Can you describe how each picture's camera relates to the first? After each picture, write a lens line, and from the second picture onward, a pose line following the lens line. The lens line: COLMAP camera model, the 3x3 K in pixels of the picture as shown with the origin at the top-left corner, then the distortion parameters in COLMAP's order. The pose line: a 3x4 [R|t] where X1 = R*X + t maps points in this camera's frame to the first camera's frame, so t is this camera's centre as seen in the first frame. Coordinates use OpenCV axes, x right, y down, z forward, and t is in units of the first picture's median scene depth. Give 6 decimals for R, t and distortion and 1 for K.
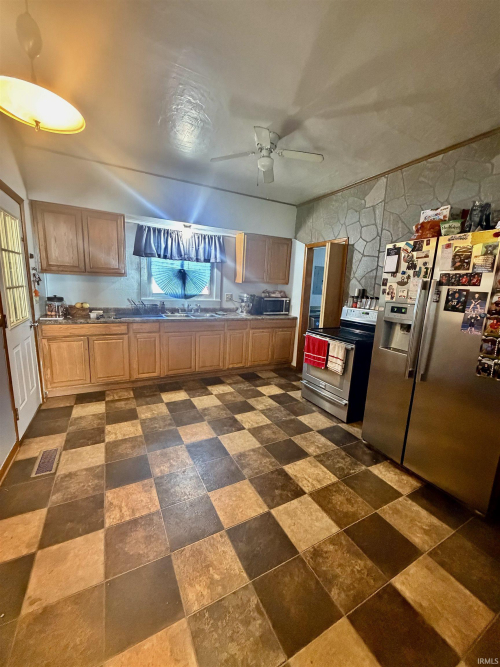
lens RADIAL K [[264.2, 0, 249.3], [0, 264.2, 333.2], [0, 0, 1]] dist [0.003506, 0.000054]
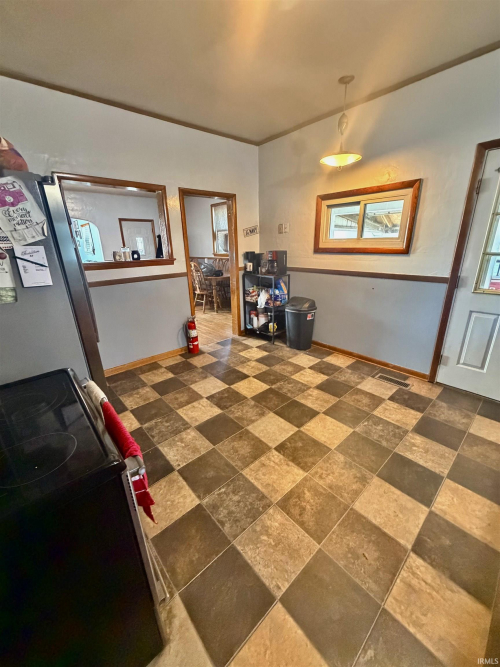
lens RADIAL K [[264.2, 0, 250.6], [0, 264.2, 331.7], [0, 0, 1]] dist [0.003506, 0.000054]
pose [[-0.969715, 0.058837, -0.237048, 0.231742], [-0.063738, 0.875958, 0.478158, -0.307928], [0.235778, 0.478786, -0.845679, 1.638644]]
